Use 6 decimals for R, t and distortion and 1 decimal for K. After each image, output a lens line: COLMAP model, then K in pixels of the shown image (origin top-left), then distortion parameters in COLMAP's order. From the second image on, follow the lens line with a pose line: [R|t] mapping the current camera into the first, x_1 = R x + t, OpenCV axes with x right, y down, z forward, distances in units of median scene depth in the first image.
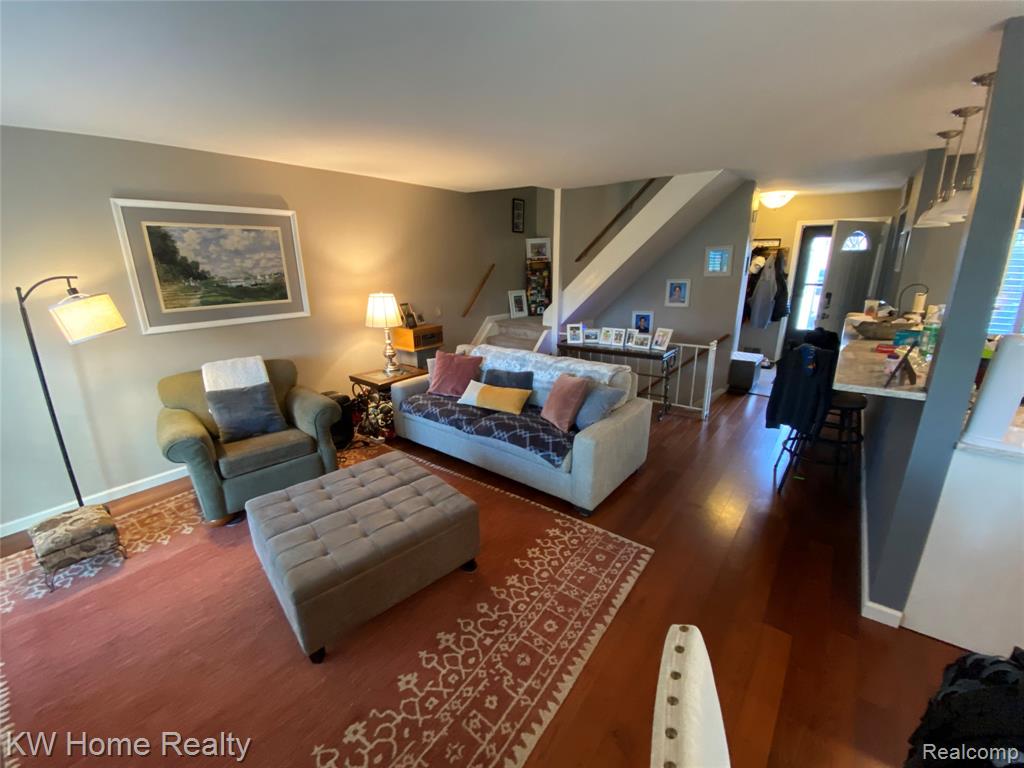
lens RADIAL K [[419.6, 0, 512.8], [0, 419.6, 376.8], [0, 0, 1]] dist [-0.012359, -0.001079]
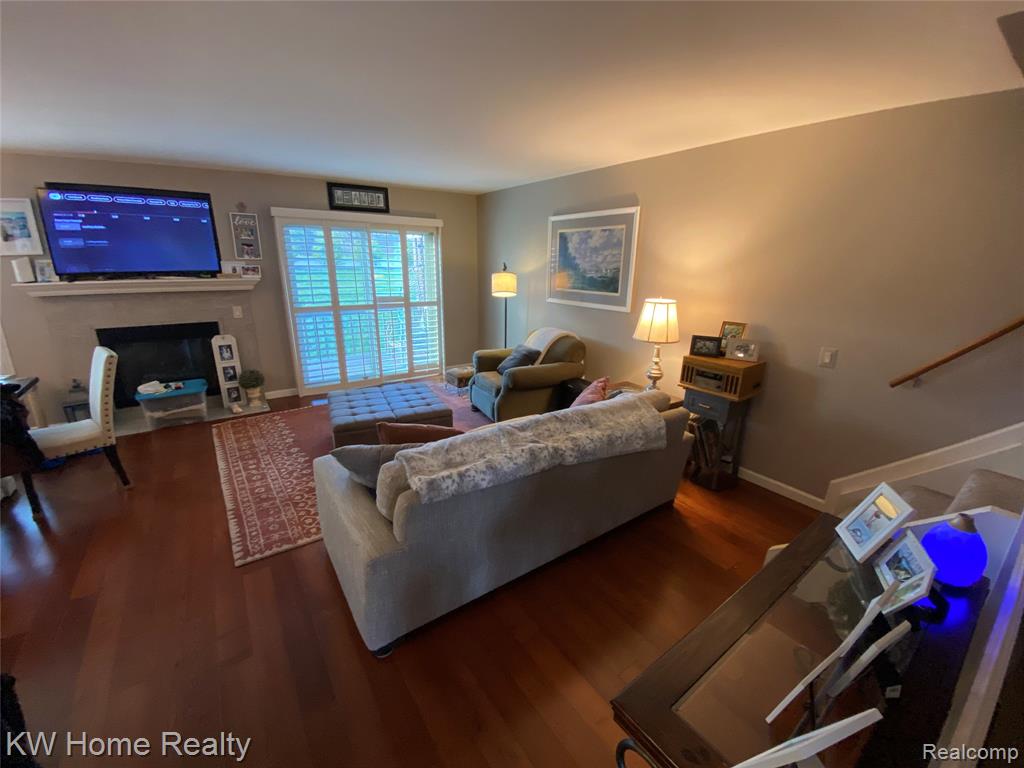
lens RADIAL K [[419.6, 0, 513.2], [0, 419.6, 383.8], [0, 0, 1]] dist [-0.012359, -0.001079]
pose [[-0.284970, 0.270697, -0.919519, 0.643281], [-0.272924, 0.896673, 0.348554, -0.307353], [0.918861, 0.350286, -0.181645, 1.139191]]
